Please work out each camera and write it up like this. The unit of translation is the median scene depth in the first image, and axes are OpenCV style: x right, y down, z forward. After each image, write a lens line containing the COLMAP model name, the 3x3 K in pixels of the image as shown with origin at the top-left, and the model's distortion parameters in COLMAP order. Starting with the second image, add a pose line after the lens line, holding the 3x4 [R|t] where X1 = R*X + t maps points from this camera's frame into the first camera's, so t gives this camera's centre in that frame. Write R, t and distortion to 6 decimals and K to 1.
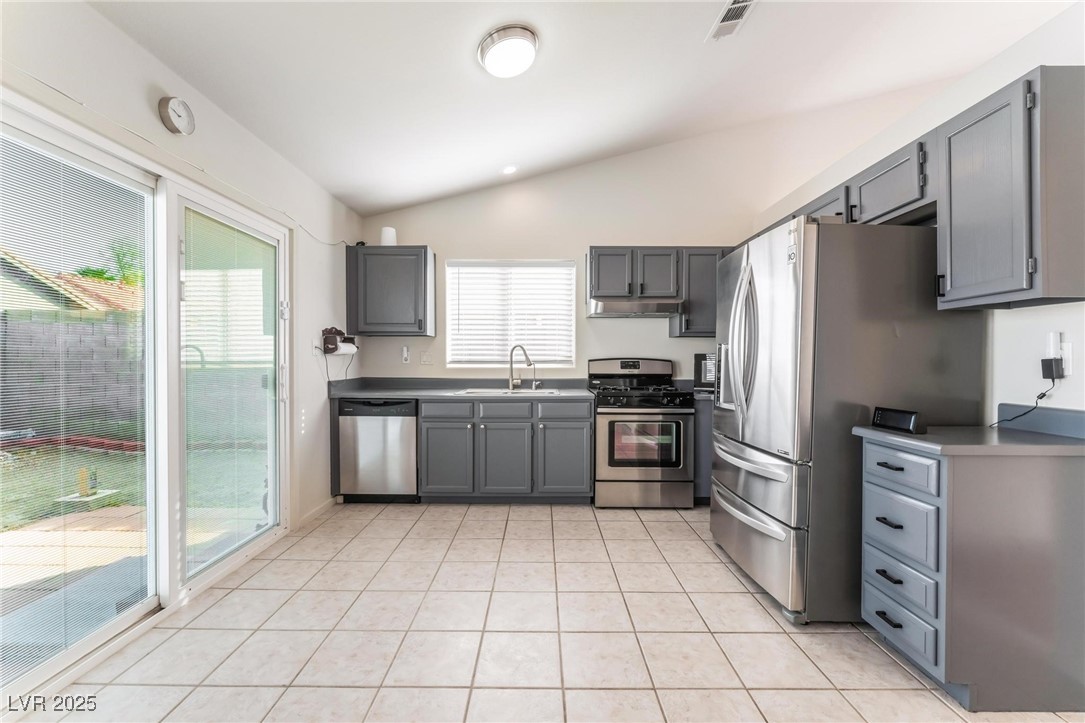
lens RADIAL K [[441.4, 0, 541.2], [0, 441.4, 362.6], [0, 0, 1]] dist [-0.004363, -0.000265]
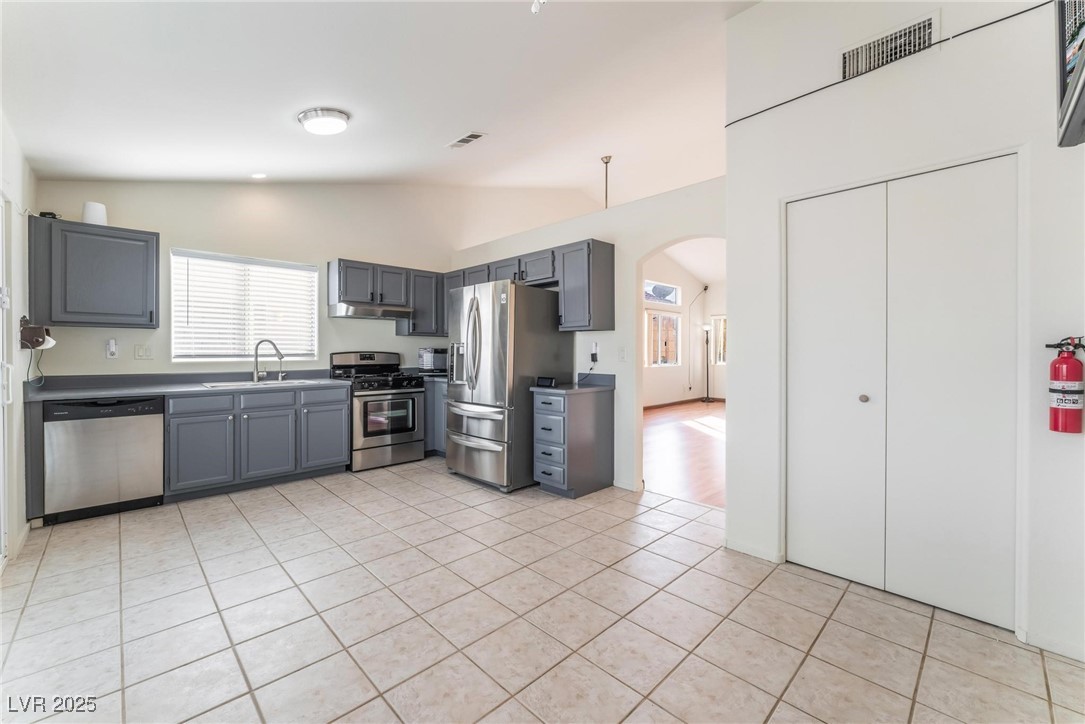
lens RADIAL K [[440.2, 0, 543.9], [0, 440.2, 351.2], [0, 0, 1]] dist [-0.000270, -0.000063]
pose [[0.714966, -0.002556, 0.699155, -0.358143], [0.003679, 0.999993, -0.000106, -0.010806], [-0.699150, 0.002648, 0.714970, -0.266768]]
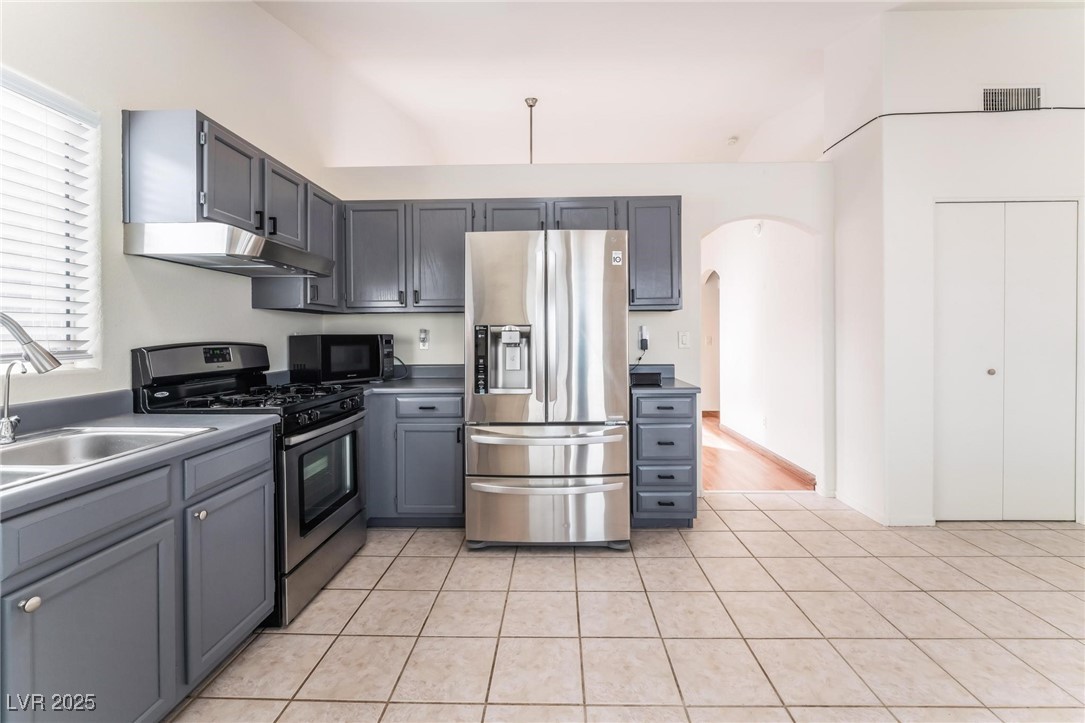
lens RADIAL K [[445.2, 0, 547.7], [0, 445.2, 336.4], [0, 0, 1]] dist [-0.002934, -0.000121]
pose [[0.021022, -0.006809, 0.999756, -0.399730], [0.011593, 0.999911, 0.006566, -0.019390], [-0.999712, 0.011452, 0.021099, 0.668026]]
